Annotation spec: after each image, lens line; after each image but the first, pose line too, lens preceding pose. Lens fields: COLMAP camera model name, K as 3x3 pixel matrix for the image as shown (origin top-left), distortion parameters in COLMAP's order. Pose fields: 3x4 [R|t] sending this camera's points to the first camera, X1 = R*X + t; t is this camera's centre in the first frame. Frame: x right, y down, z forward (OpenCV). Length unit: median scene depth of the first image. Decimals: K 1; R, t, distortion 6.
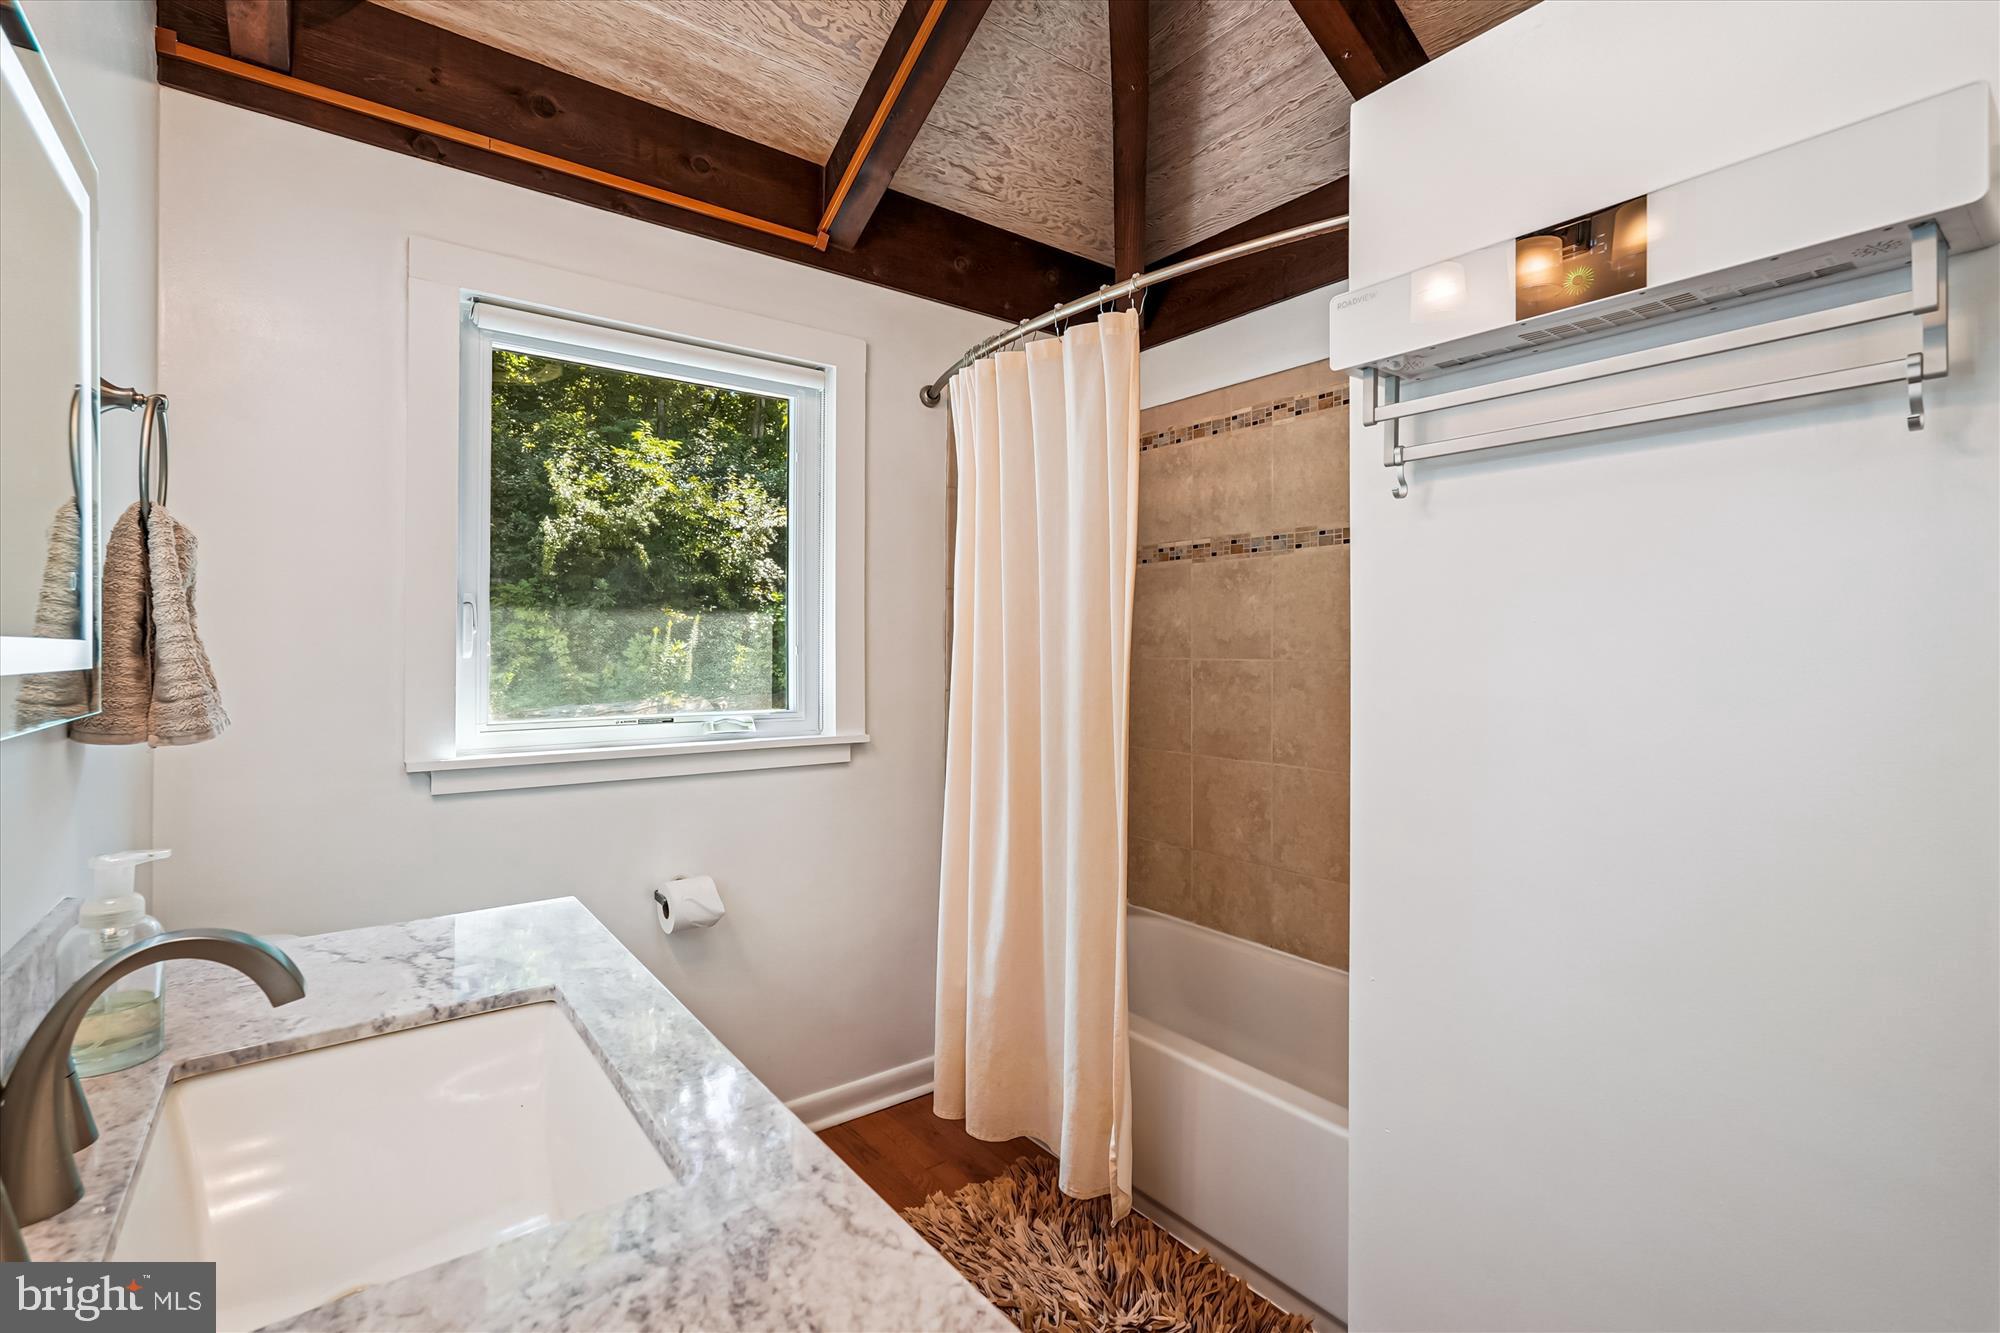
lens RADIAL K [[912.5, 0, 1014.6], [0, 912.5, 653.9], [0, 0, 1]] dist [0.001071, 0.000600]
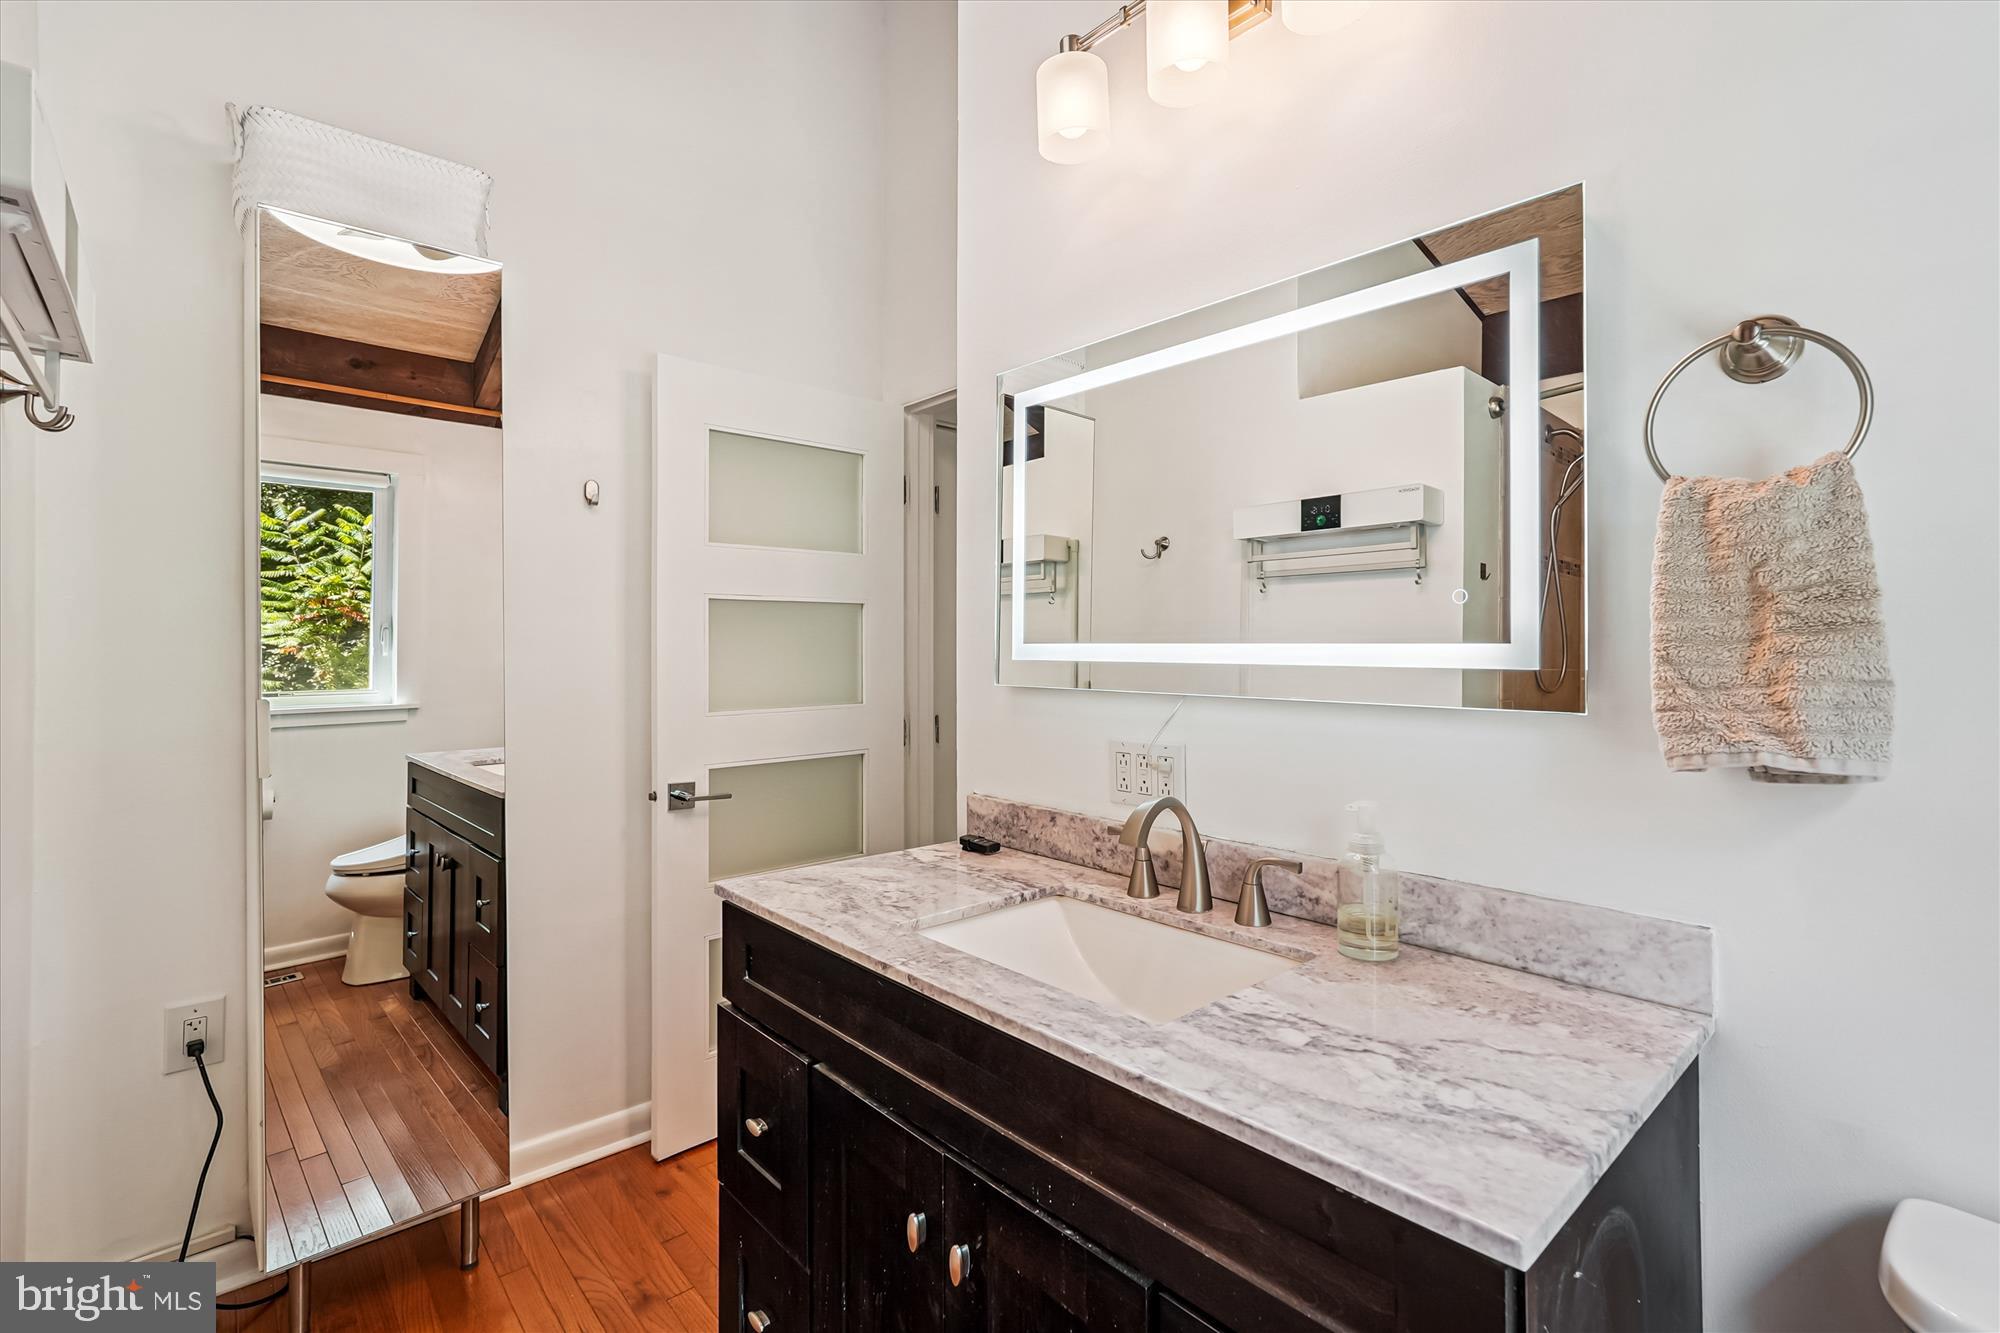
lens RADIAL K [[912.5, 0, 1014.6], [0, 912.5, 653.9], [0, 0, 1]] dist [0.001071, 0.000600]
pose [[-0.997147, -0.000752, -0.075479, -0.295377], [-0.001560, 0.999942, 0.010645, -0.010572], [0.075466, 0.010733, -0.997091, 1.874072]]
